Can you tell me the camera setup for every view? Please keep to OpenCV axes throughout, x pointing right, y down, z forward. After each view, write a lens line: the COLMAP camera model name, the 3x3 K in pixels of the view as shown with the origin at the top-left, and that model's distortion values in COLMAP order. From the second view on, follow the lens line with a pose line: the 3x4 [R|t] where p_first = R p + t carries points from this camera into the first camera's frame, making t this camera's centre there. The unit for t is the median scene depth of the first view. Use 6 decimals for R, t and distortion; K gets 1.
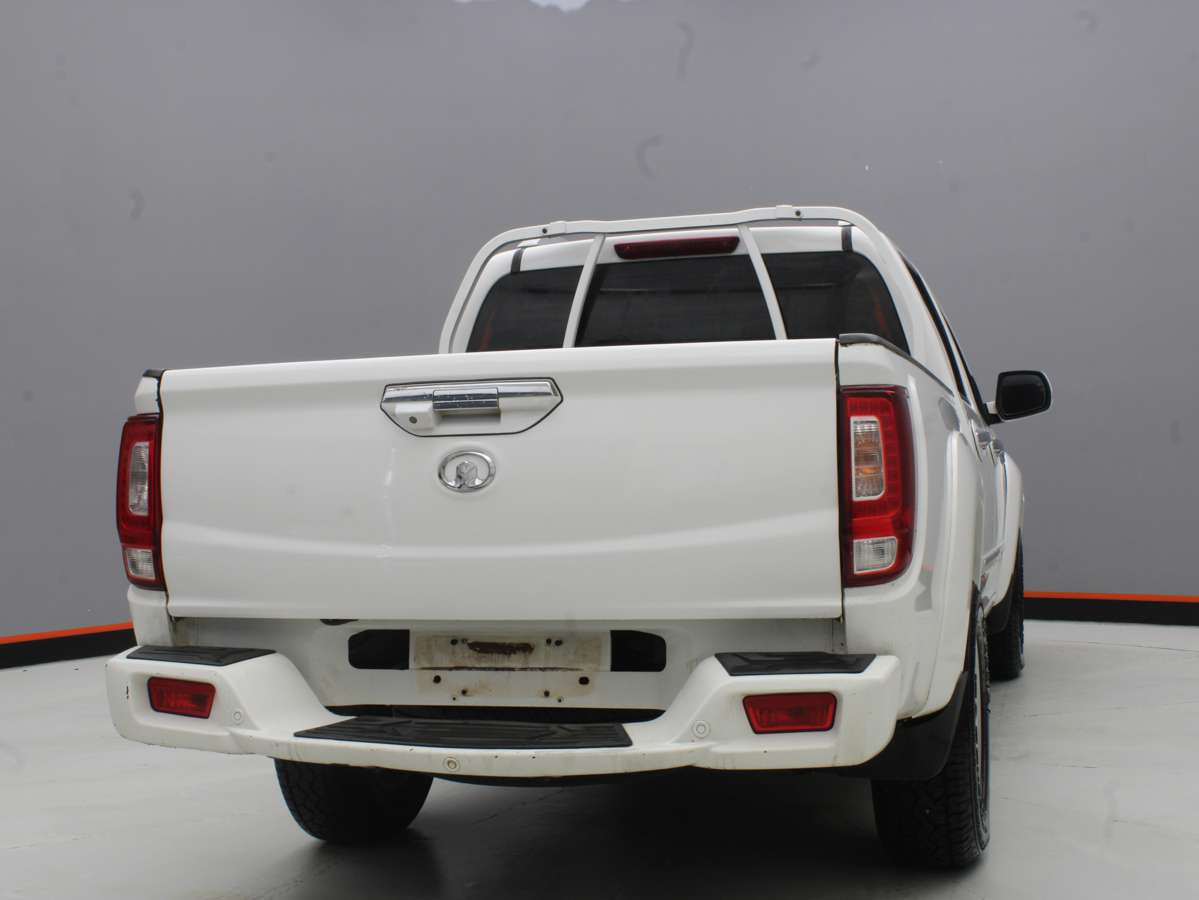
lens RADIAL K [[1603.0, 0, 599.5], [0, 1603.0, 450.0], [0, 0, 1]] dist [-0.052556, -0.039030]
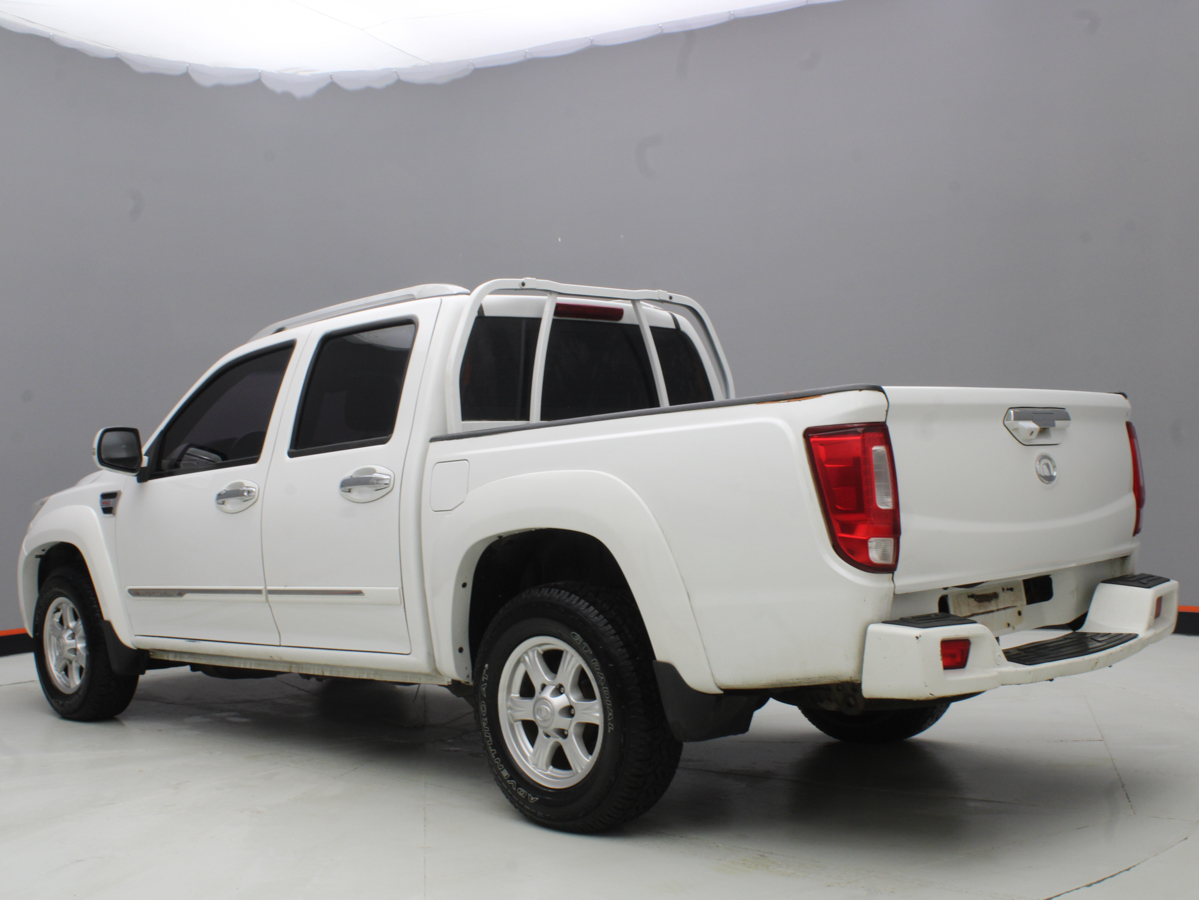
lens RADIAL K [[1378.3, 0, 619.5], [0, 1378.3, 452.6], [0, 0, 1]] dist [-0.056534, 0.011010]
pose [[0.469911, 0.022202, 0.882434, -1.279835], [0.024435, 0.998973, -0.038146, 0.033893], [-0.882375, 0.039488, 0.468886, 0.708424]]
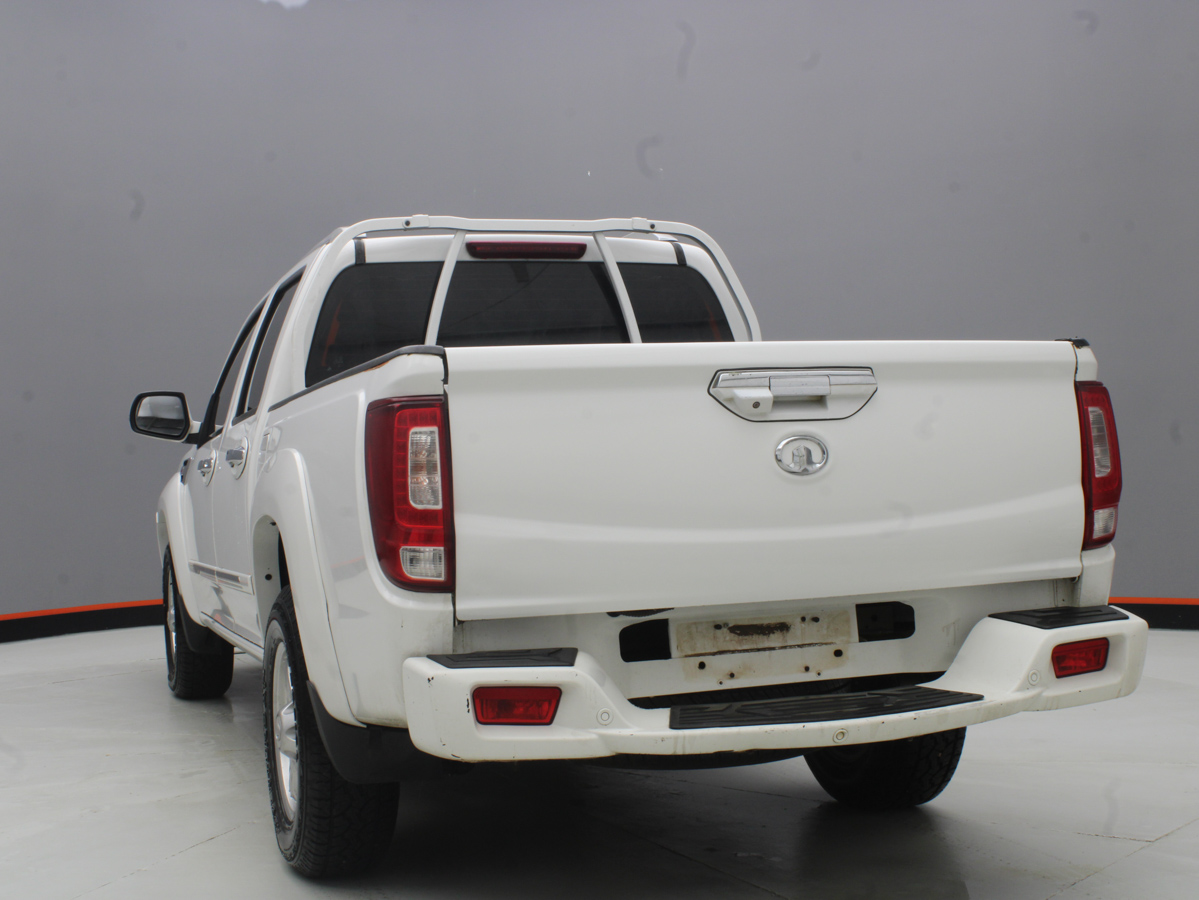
lens RADIAL K [[1603.0, 0, 599.5], [0, 1603.0, 450.0], [0, 0, 1]] dist [-0.052556, -0.039030]
pose [[0.812330, 0.000012, 0.583198, -0.741573], [0.009899, 0.999856, -0.013809, 0.021579], [-0.583114, 0.016990, 0.812213, 0.220743]]
